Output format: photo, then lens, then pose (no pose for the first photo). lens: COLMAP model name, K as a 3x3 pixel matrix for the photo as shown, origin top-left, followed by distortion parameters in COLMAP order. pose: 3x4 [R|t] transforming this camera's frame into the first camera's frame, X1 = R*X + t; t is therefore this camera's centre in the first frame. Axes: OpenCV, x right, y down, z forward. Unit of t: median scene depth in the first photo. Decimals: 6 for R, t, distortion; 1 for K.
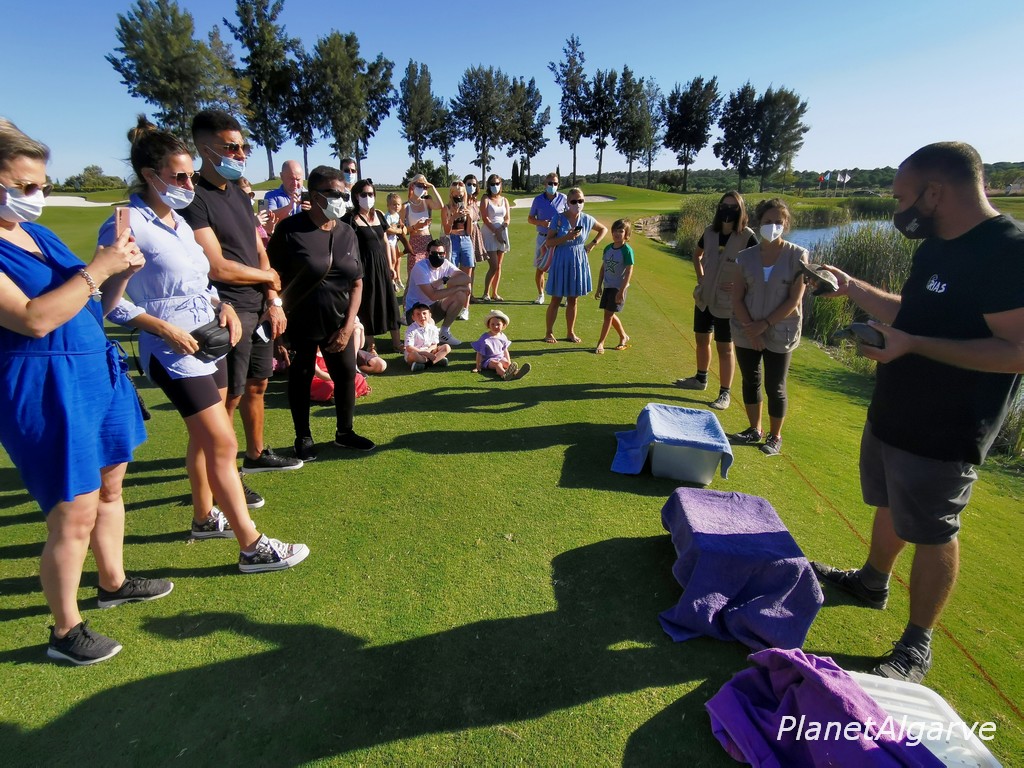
lens RADIAL K [[597.4, 0, 495.9], [0, 597.4, 396.8], [0, 0, 1]] dist [-0.018335, 0.024583]
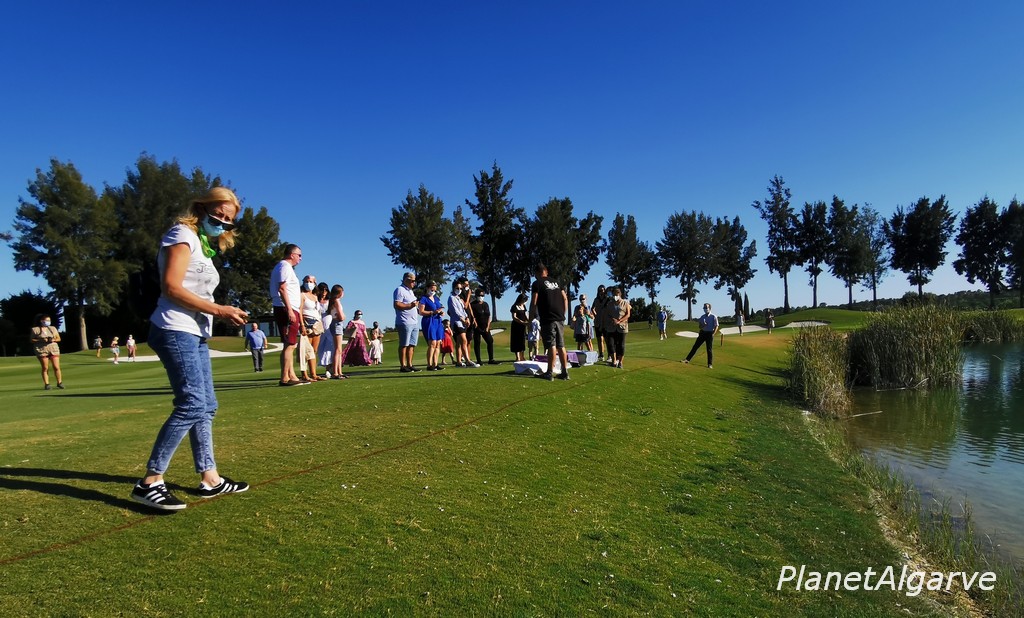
lens RADIAL K [[674.4, 0, 514.3], [0, 674.4, 389.4], [0, 0, 1]] dist [-0.006554, -0.000052]
pose [[0.949457, -0.020019, -0.313259, 0.059064], [-0.057659, 0.969862, -0.236736, 0.061479], [0.308557, 0.242833, 0.919687, -0.135980]]
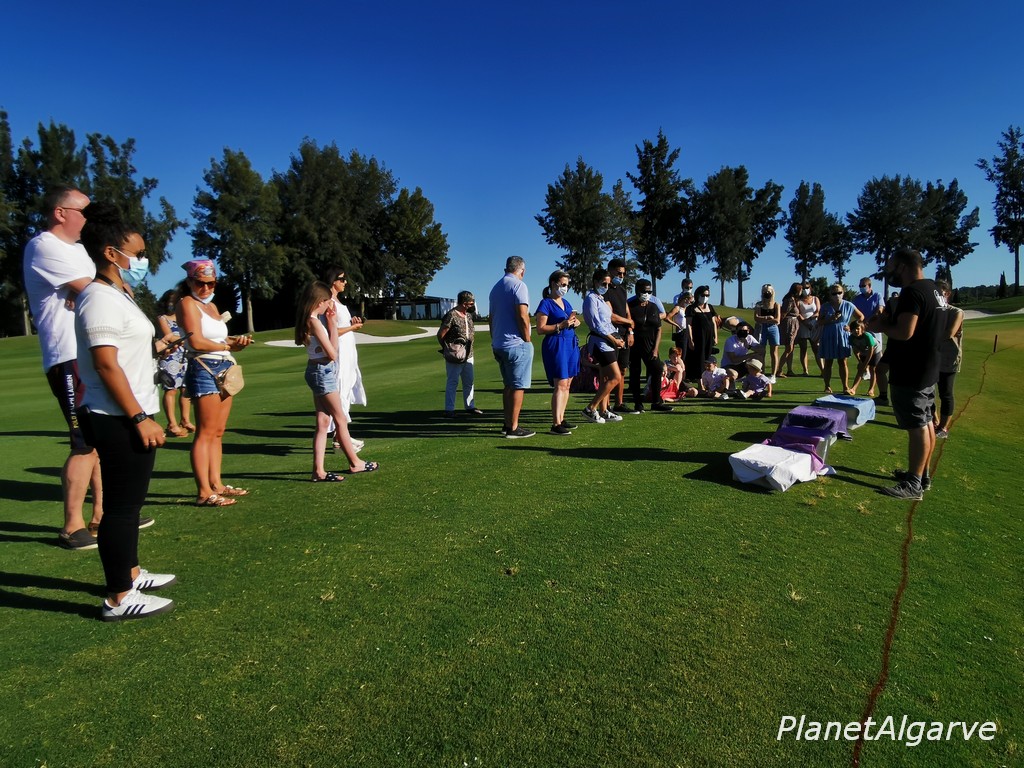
lens RADIAL K [[652.8, 0, 512.0], [0, 652.8, 384.0], [0, 0, 1]] dist [-0.019864, 0.018802]
pose [[0.848638, 0.017747, -0.528676, 0.021951], [-0.136550, 0.972913, -0.186532, 0.021270], [0.511045, 0.230488, 0.828075, -0.049046]]
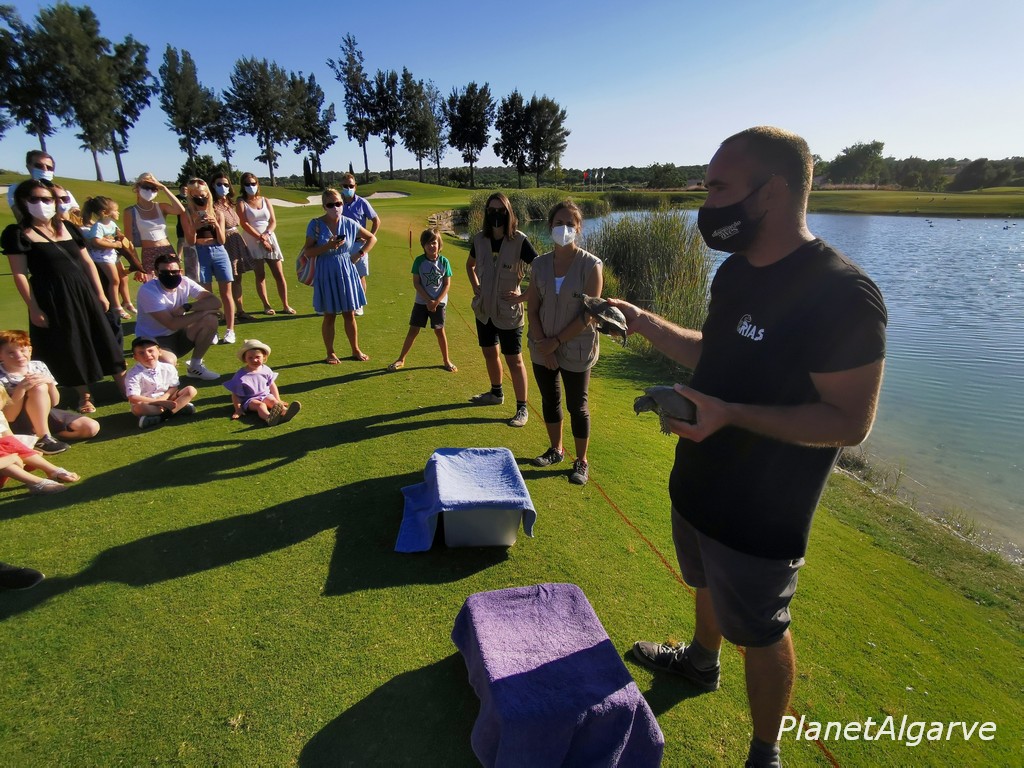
lens RADIAL K [[568.3, 0, 512.0], [0, 568.3, 384.0], [0, 0, 1]] dist [-0.019671, 0.023320]
pose [[0.937704, -0.117327, 0.327026, 0.005481], [0.116733, 0.992930, 0.021518, -0.004087], [-0.327238, 0.017997, 0.944770, 0.010351]]
